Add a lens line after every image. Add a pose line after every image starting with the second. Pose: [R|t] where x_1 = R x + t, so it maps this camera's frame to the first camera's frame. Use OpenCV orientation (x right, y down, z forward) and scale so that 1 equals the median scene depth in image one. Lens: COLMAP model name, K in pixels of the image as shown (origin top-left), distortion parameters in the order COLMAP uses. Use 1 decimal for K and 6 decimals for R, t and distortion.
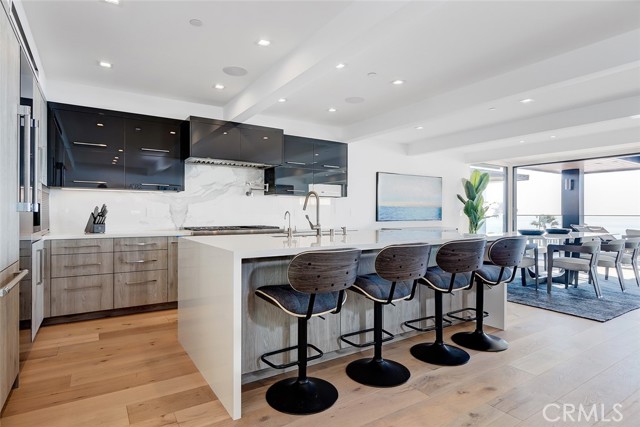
lens RADIAL K [[347.0, 0, 317.7], [0, 347.0, 208.7], [0, 0, 1]] dist [0.002936, 0.000108]
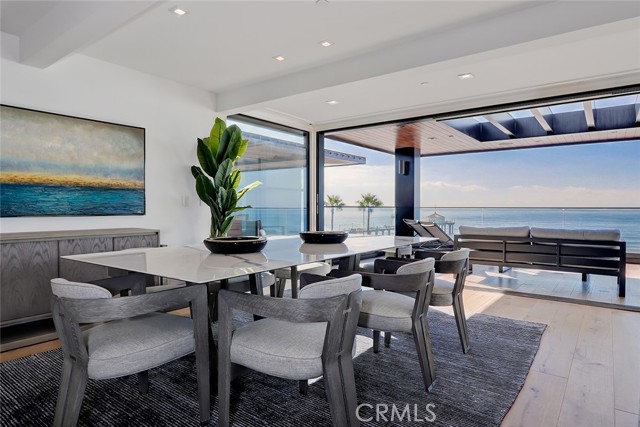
lens RADIAL K [[385.0, 0, 321.6], [0, 385.0, 211.5], [0, 0, 1]] dist [0.052718, 0.001430]
pose [[0.937329, 0.000981, 0.348445, 0.622305], [-0.012850, 0.999413, 0.031753, 0.011985], [-0.348209, -0.034241, 0.936791, 0.603038]]
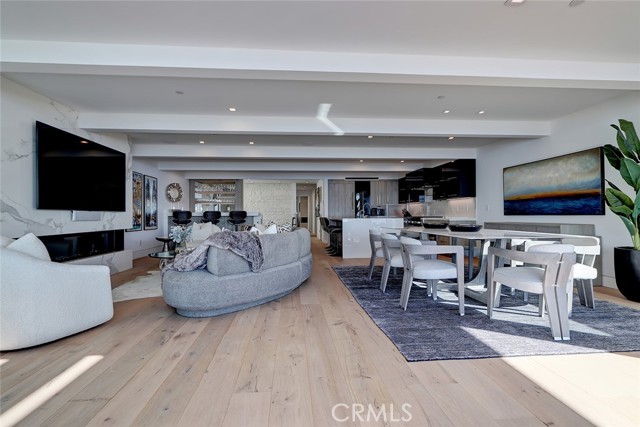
lens RADIAL K [[301.0, 0, 321.6], [0, 301.0, 213.2], [0, 0, 1]] dist [-0.001362, 0.000277]
pose [[-0.447572, -0.002256, -0.894245, 1.674782], [0.022966, 0.999638, -0.014016, 0.041871], [0.893953, -0.026811, -0.447358, 1.228909]]
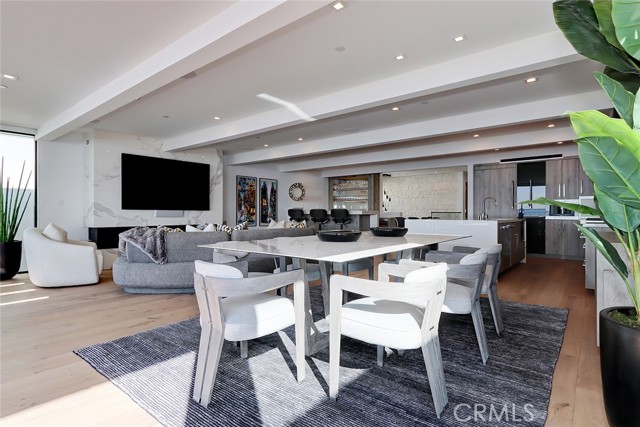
lens RADIAL K [[347.0, 0, 313.0], [0, 347.0, 214.1], [0, 0, 1]] dist [0.002936, 0.000108]
pose [[-0.949720, 0.000596, -0.313101, 1.069994], [0.005458, 0.999878, -0.014654, 0.047552], [0.313054, -0.015627, -0.949607, 1.755126]]
